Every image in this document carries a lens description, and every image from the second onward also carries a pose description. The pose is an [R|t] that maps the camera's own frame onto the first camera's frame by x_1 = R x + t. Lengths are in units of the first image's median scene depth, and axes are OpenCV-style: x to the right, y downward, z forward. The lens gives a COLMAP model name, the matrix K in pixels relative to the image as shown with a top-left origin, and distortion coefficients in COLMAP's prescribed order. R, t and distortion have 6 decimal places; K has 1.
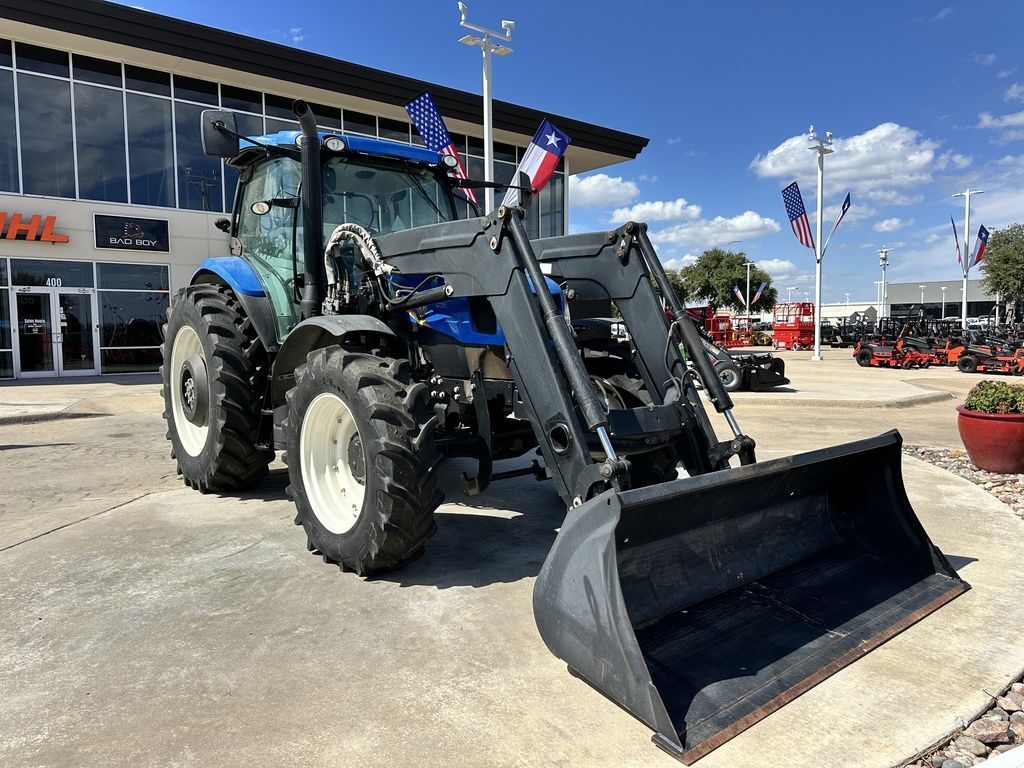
lens RADIAL K [[679.9, 0, 512.0], [0, 679.9, 384.0], [0, 0, 1]] dist [0.005993, -0.013178]
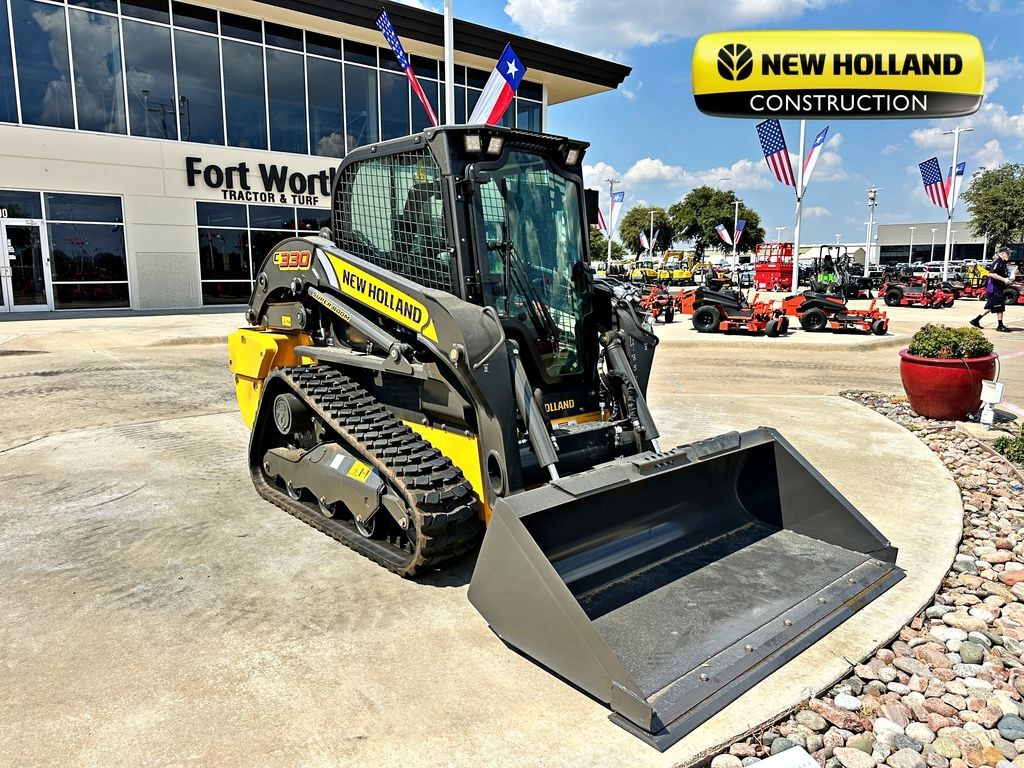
lens RADIAL K [[679.9, 0, 512.0], [0, 679.9, 384.0], [0, 0, 1]] dist [0.005993, -0.013178]
pose [[0.999841, 0.006659, 0.016551, 0.112721], [-0.008101, 0.996031, 0.088638, -0.001572], [-0.015895, -0.088758, 0.995926, 0.055051]]
